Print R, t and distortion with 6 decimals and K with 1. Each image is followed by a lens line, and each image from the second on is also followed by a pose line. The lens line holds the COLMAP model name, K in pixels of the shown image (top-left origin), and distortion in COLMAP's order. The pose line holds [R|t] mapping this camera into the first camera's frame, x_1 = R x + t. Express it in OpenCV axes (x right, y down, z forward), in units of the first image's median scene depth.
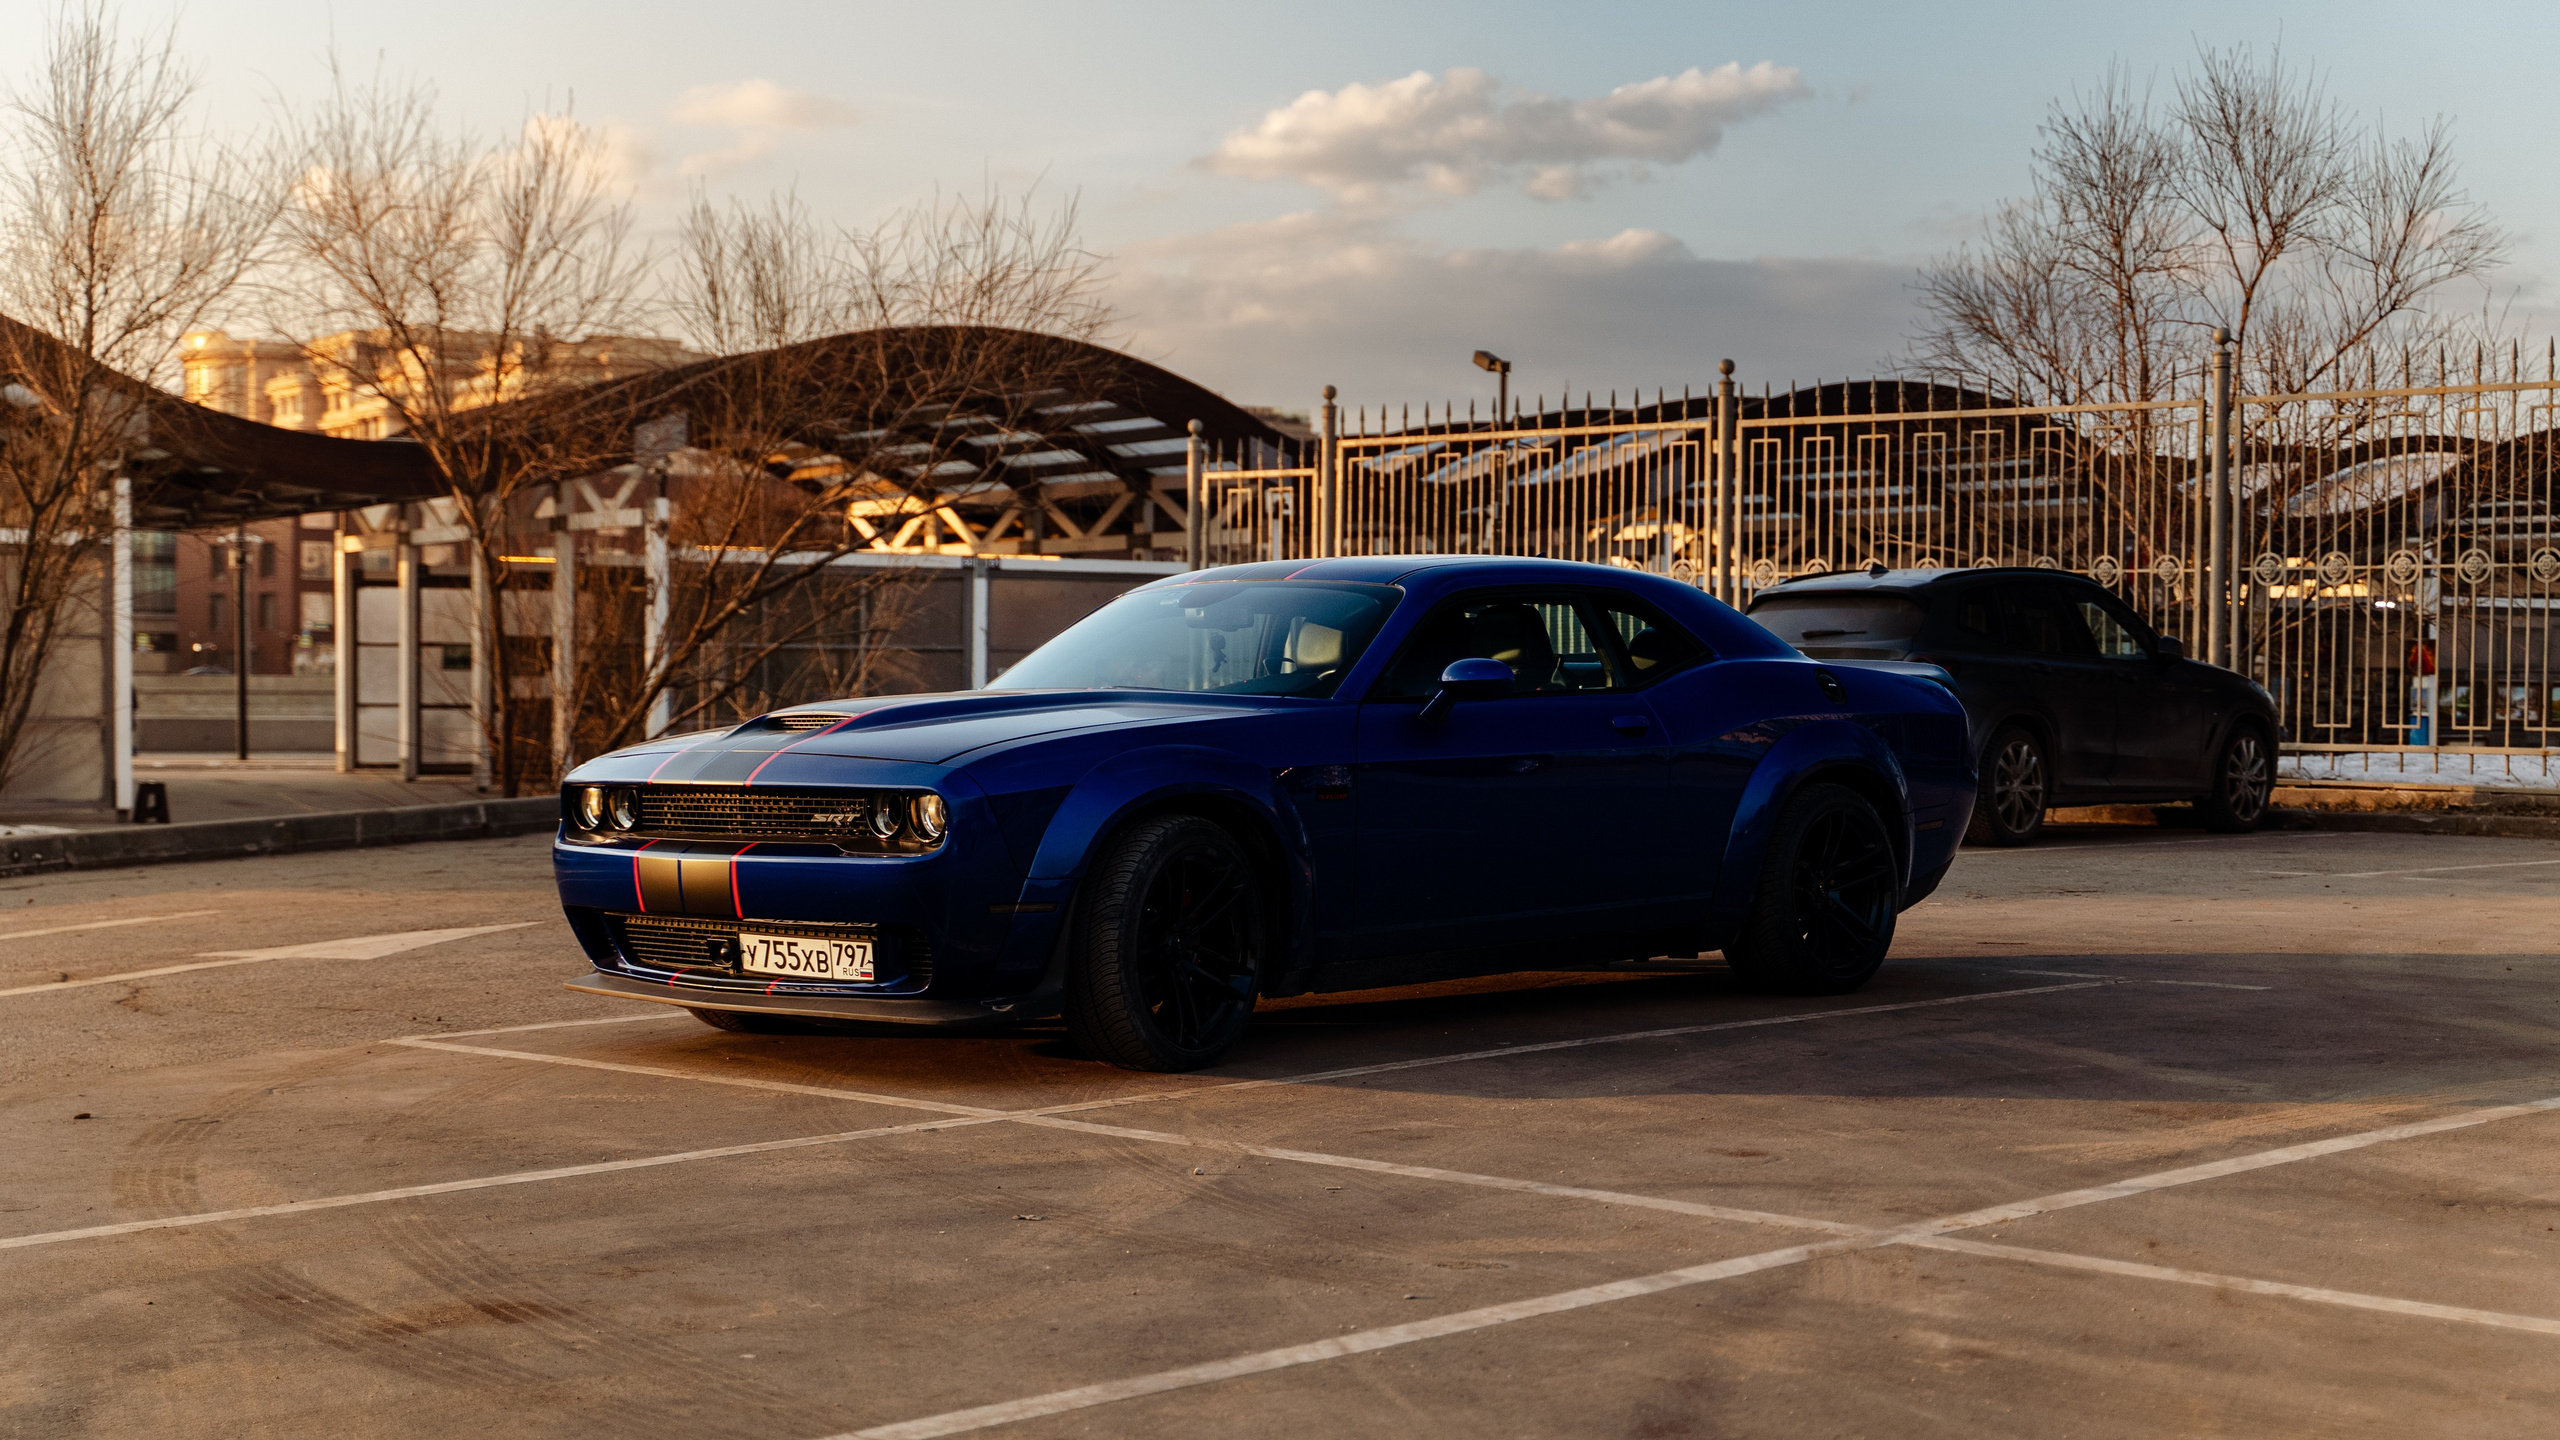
lens RADIAL K [[3636.4, 0, 1278.3], [0, 3636.4, 718.4], [0, 0, 1]] dist [-0.004383, 0.000000]
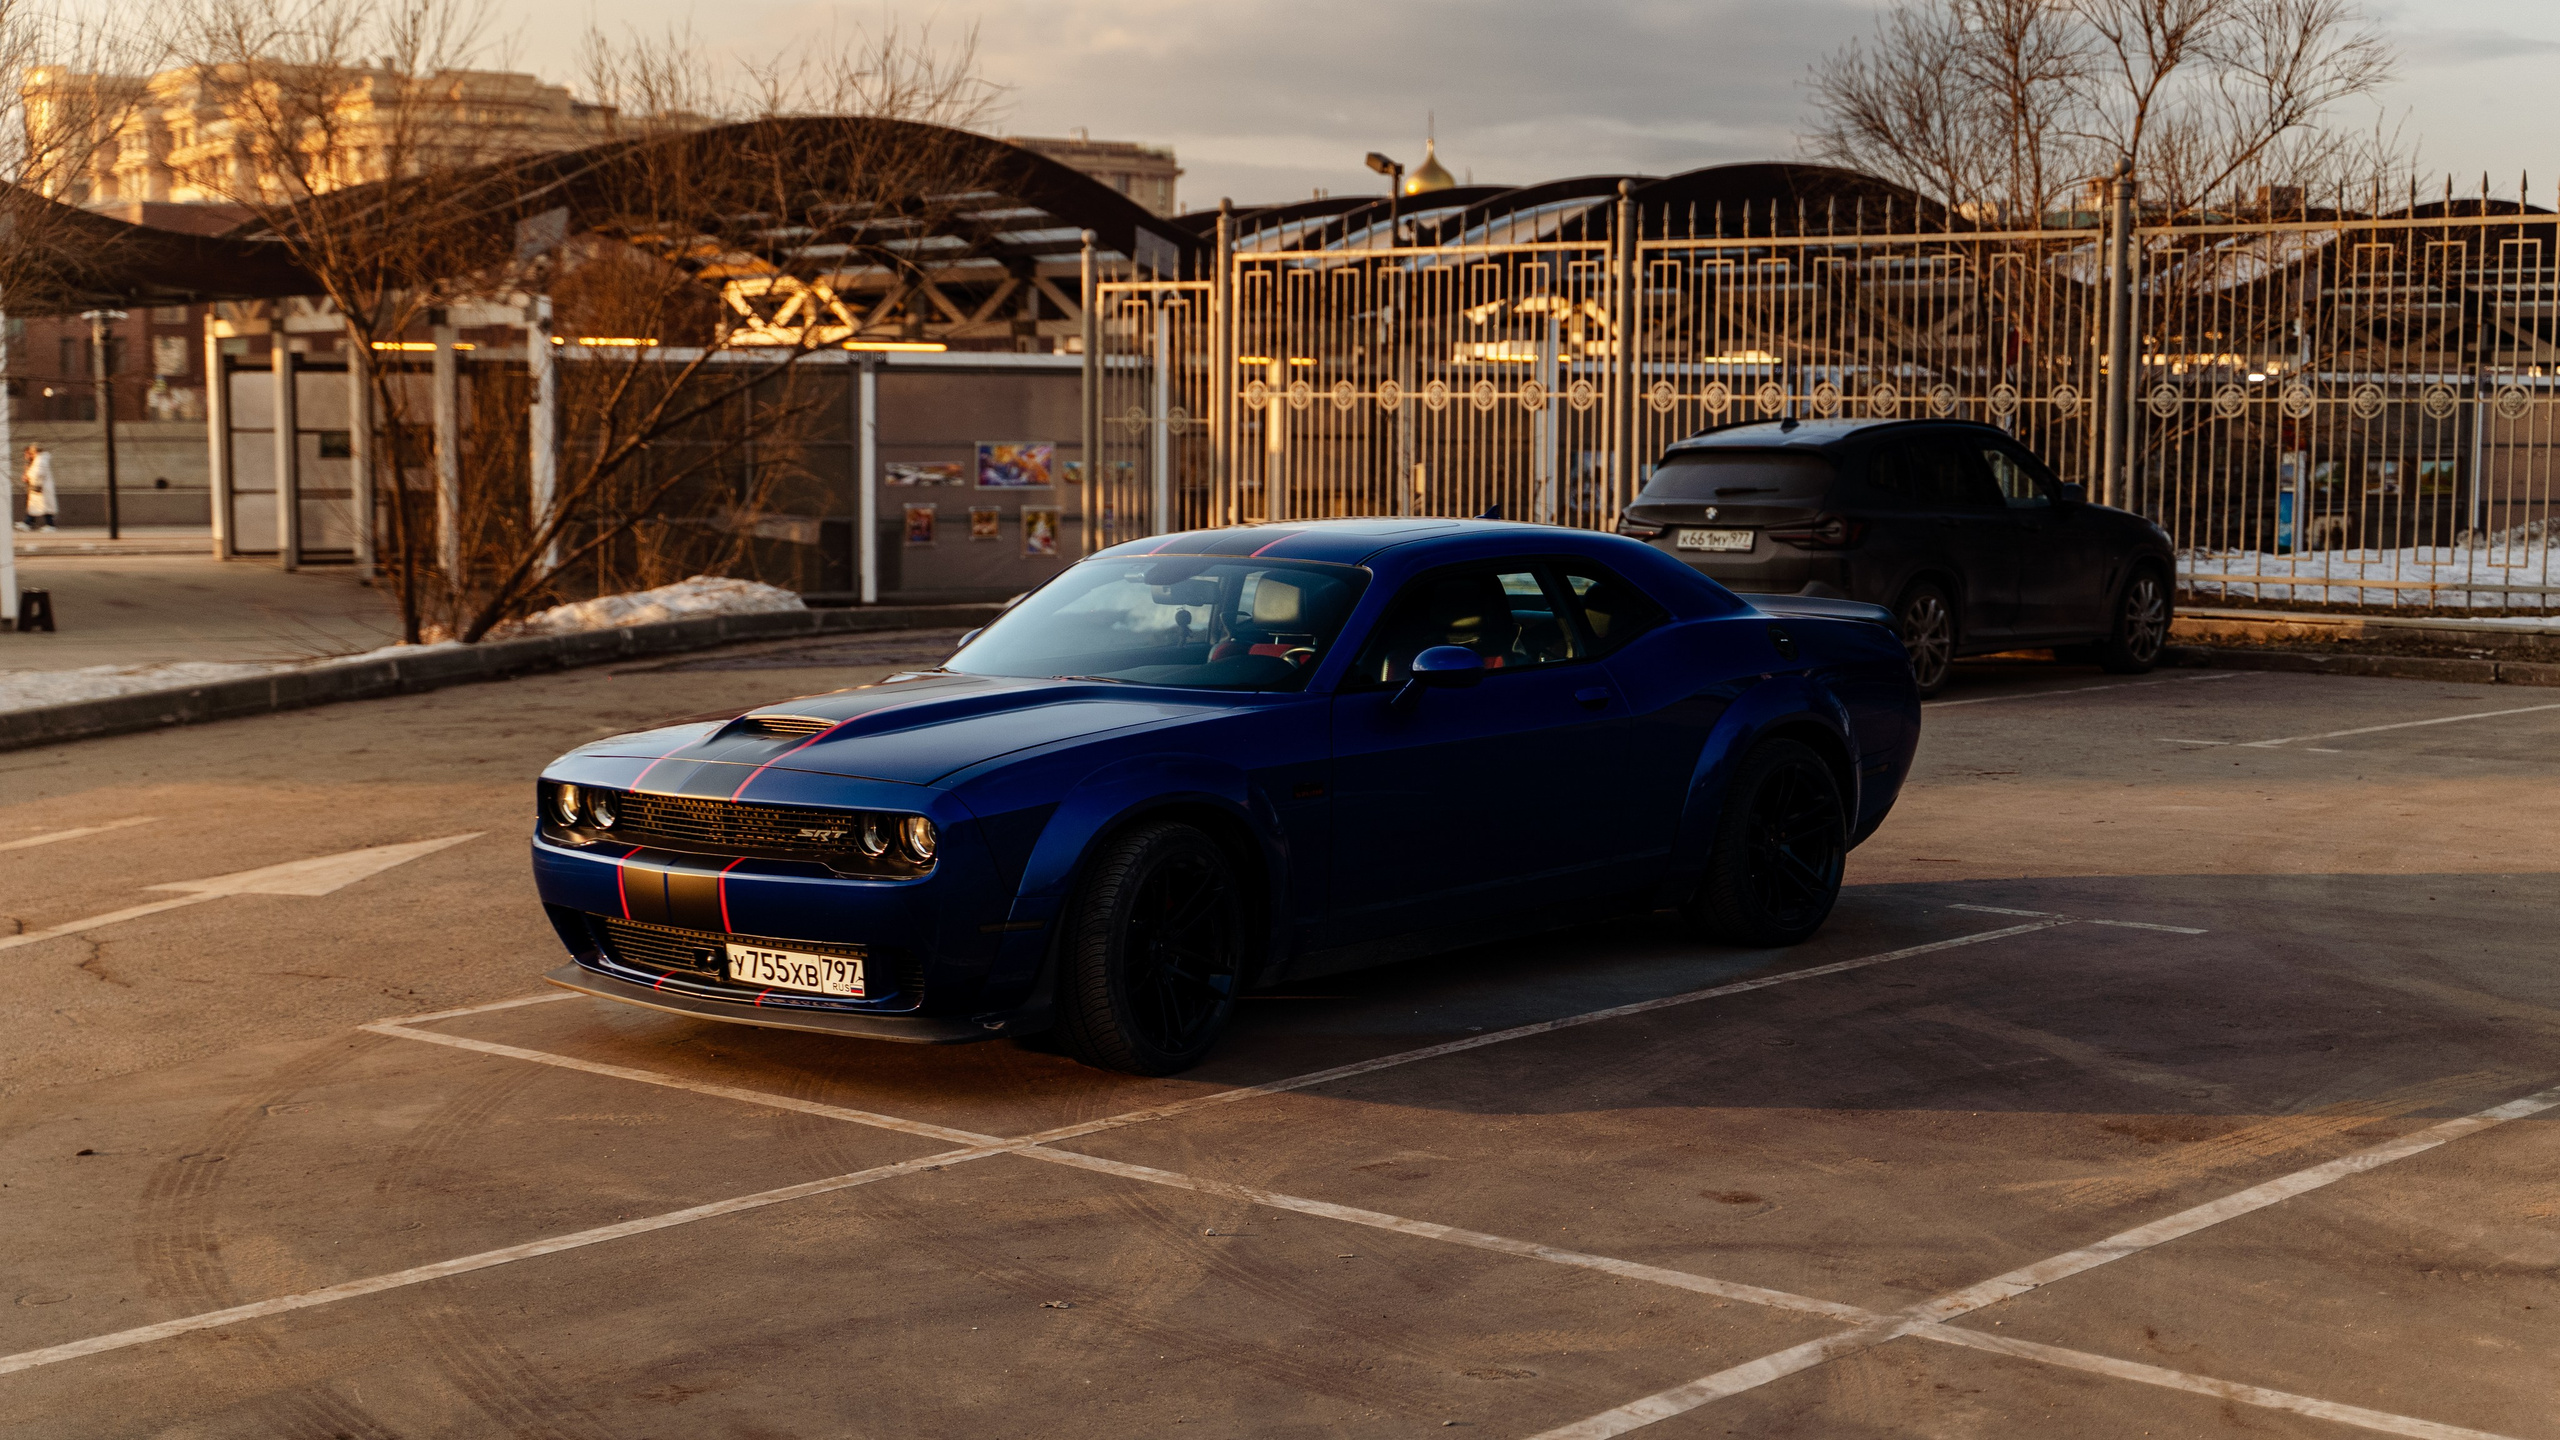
lens RADIAL K [[3636.4, 0, 1228.2], [0, 3636.4, 646.7], [0, 0, 1]] dist [-0.004383, 0.000000]
pose [[0.999269, -0.007885, 0.037399, -0.039791], [0.004603, 0.996195, 0.087031, -0.094893], [-0.037943, -0.086795, 0.995503, -0.002429]]
